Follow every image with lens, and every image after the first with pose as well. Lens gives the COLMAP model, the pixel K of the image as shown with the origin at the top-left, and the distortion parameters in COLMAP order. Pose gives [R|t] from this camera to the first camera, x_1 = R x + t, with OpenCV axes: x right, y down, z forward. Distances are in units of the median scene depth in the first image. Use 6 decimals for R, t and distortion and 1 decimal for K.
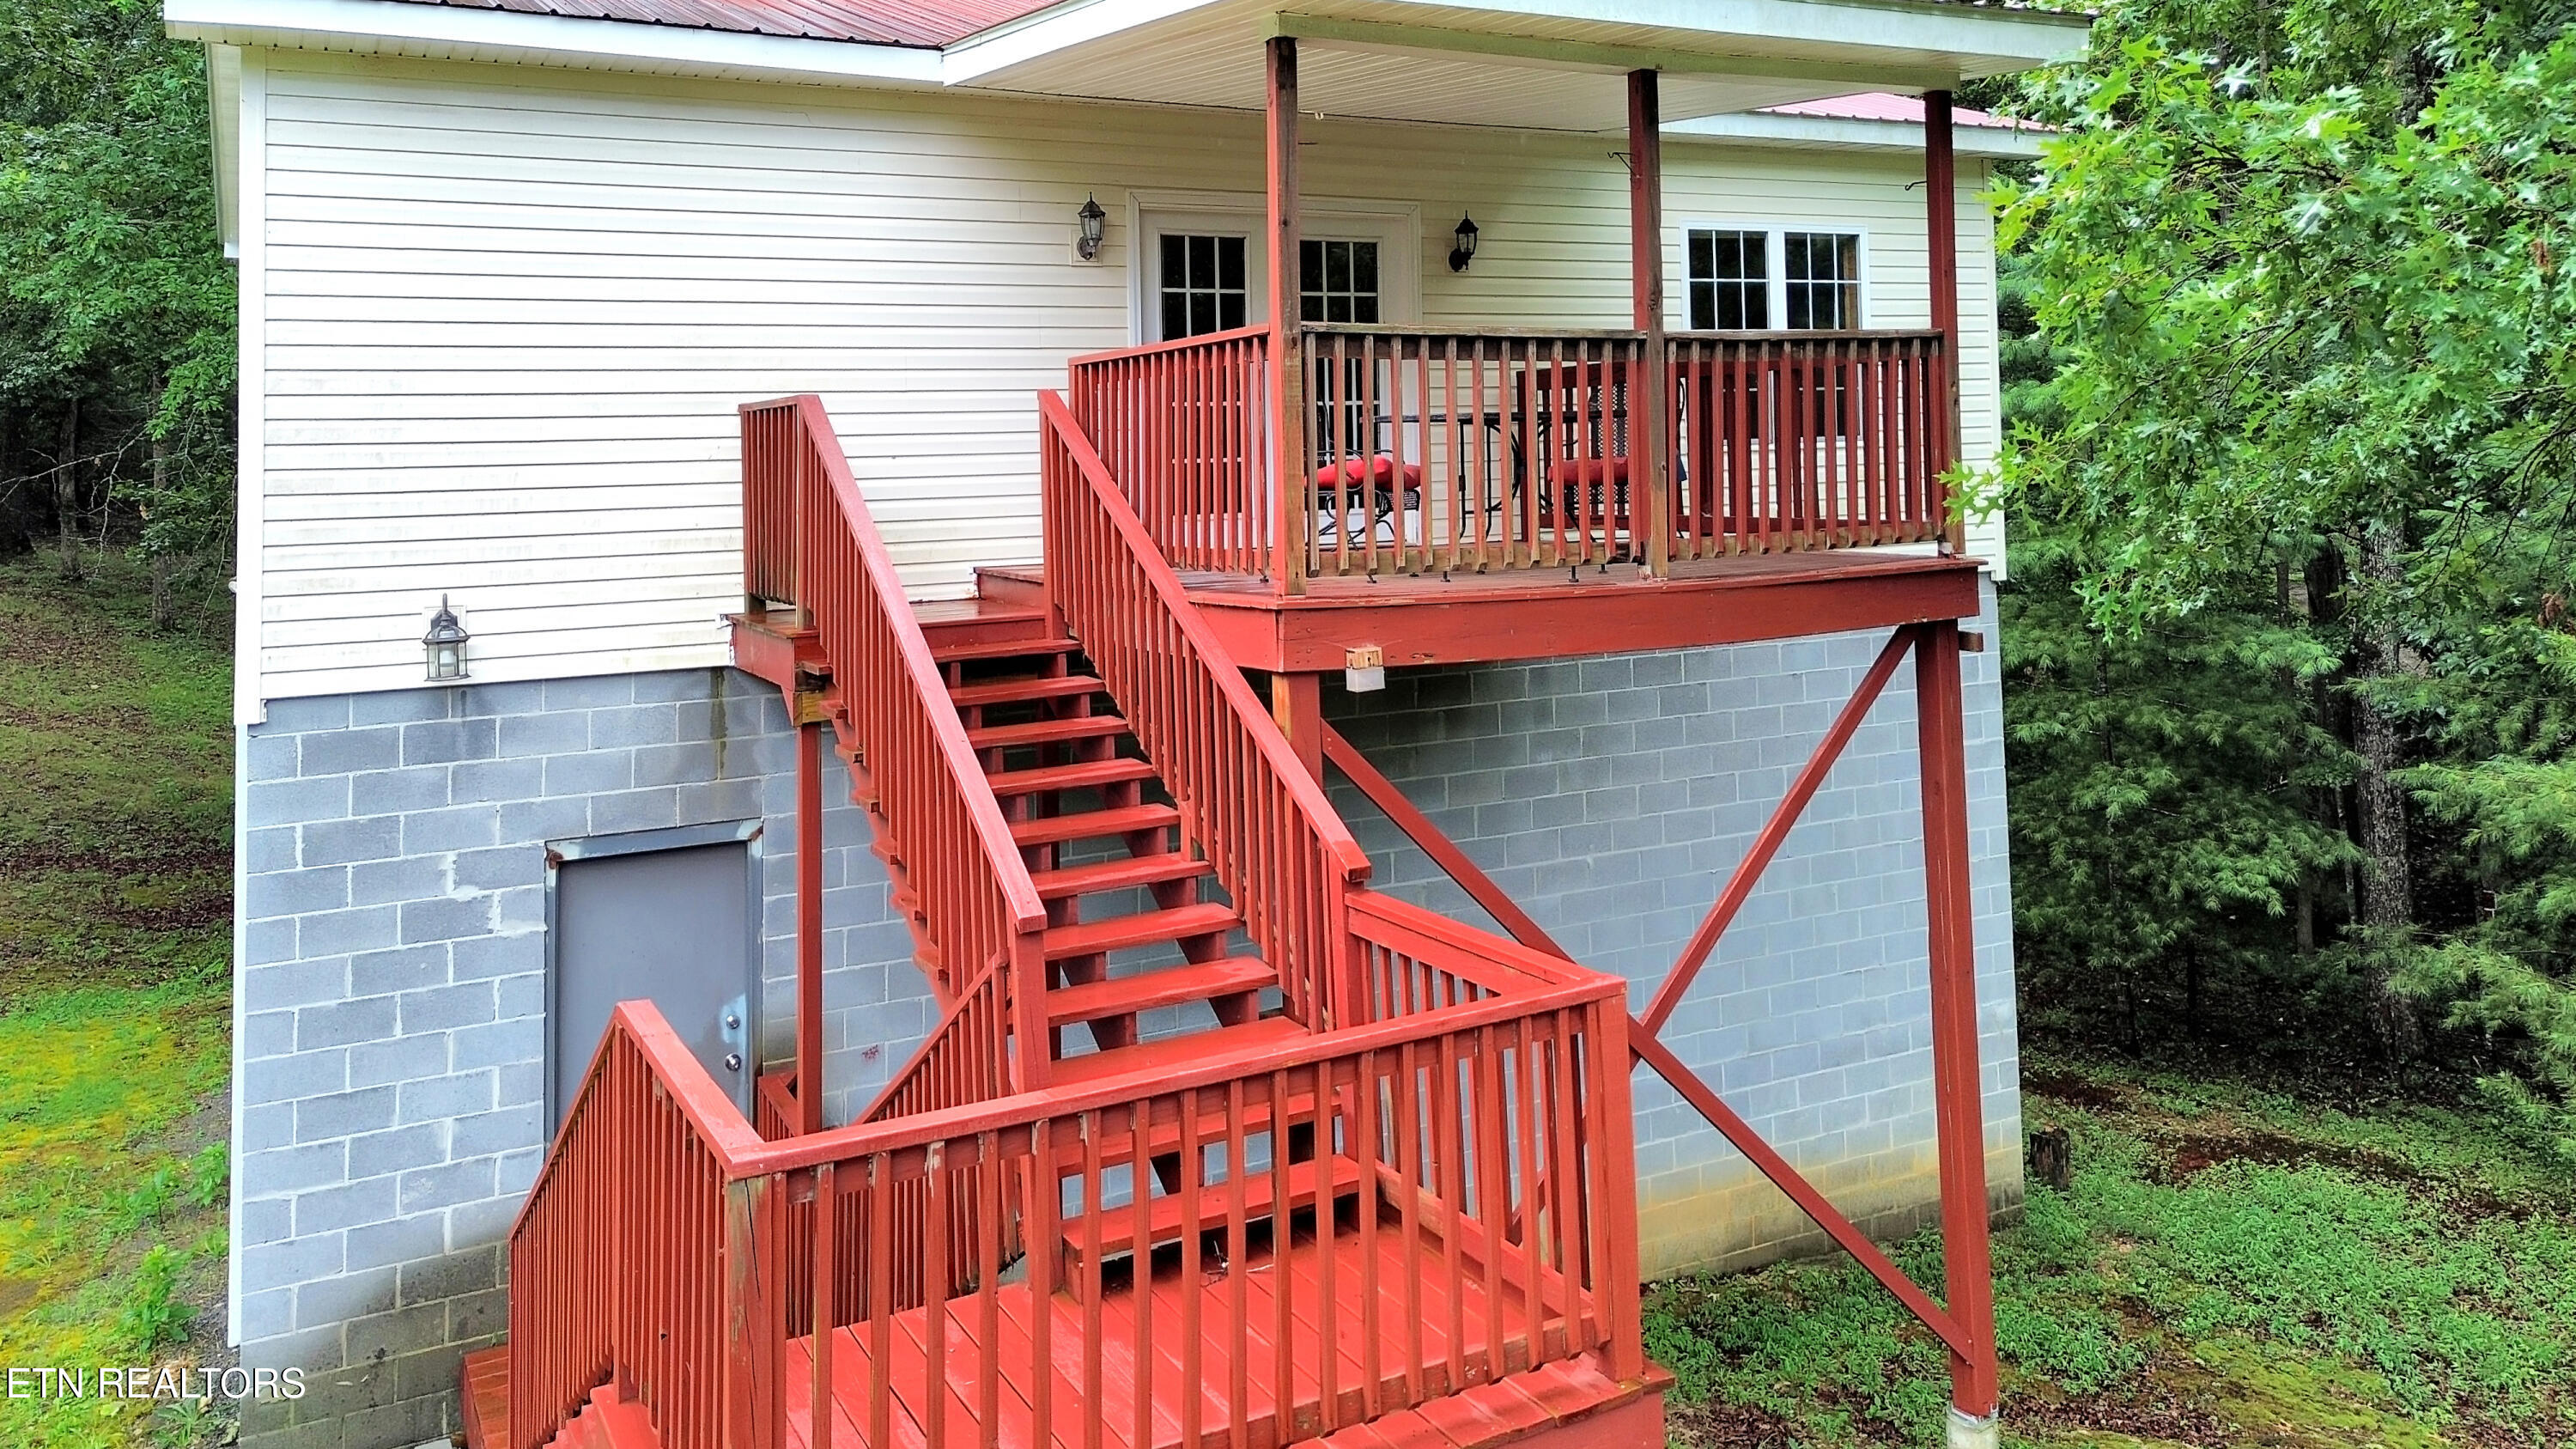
lens RADIAL K [[1928.1, 0, 1289.9], [0, 1928.1, 361.2], [0, 0, 1]] dist [0.003729, -0.002248]
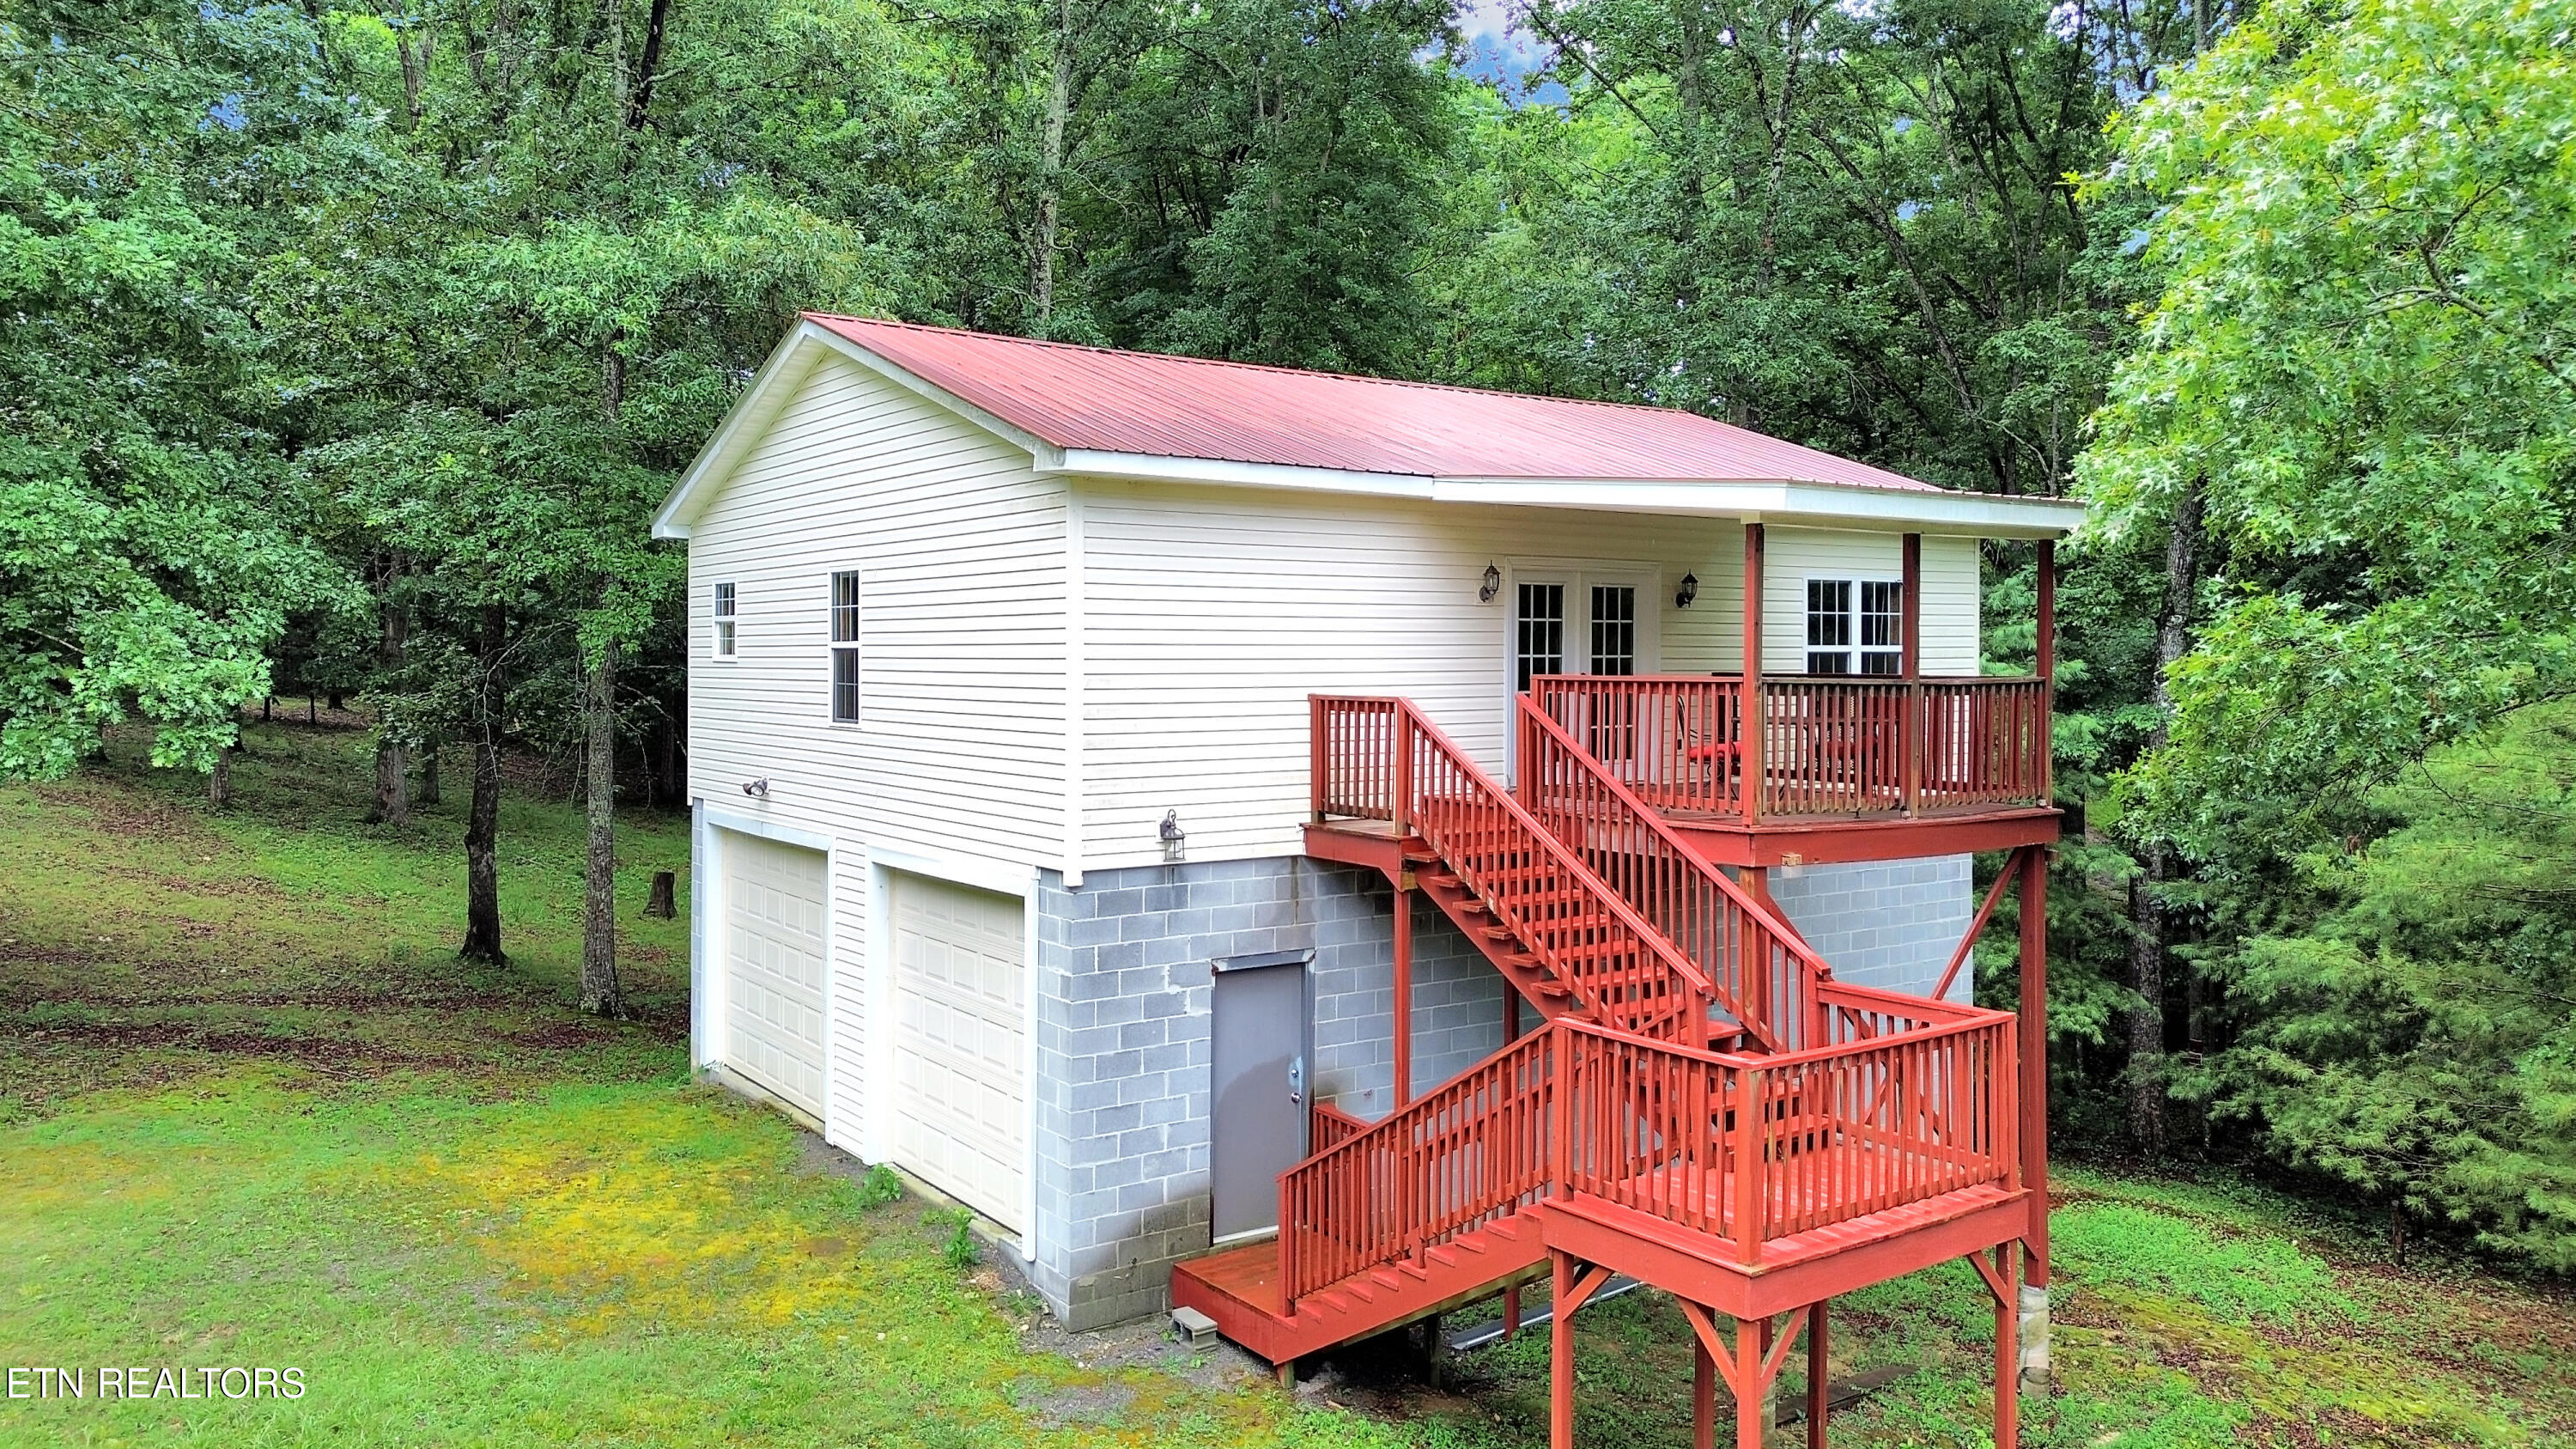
lens RADIAL K [[1829.4, 0, 1289.1], [0, 1829.4, 661.2], [0, 0, 1]] dist [0.068346, -0.102288]
pose [[0.991835, 0.031853, 0.123483, -0.473914], [-0.038337, 0.997988, 0.050491, -0.078002], [-0.121626, -0.054812, 0.991061, -0.490253]]
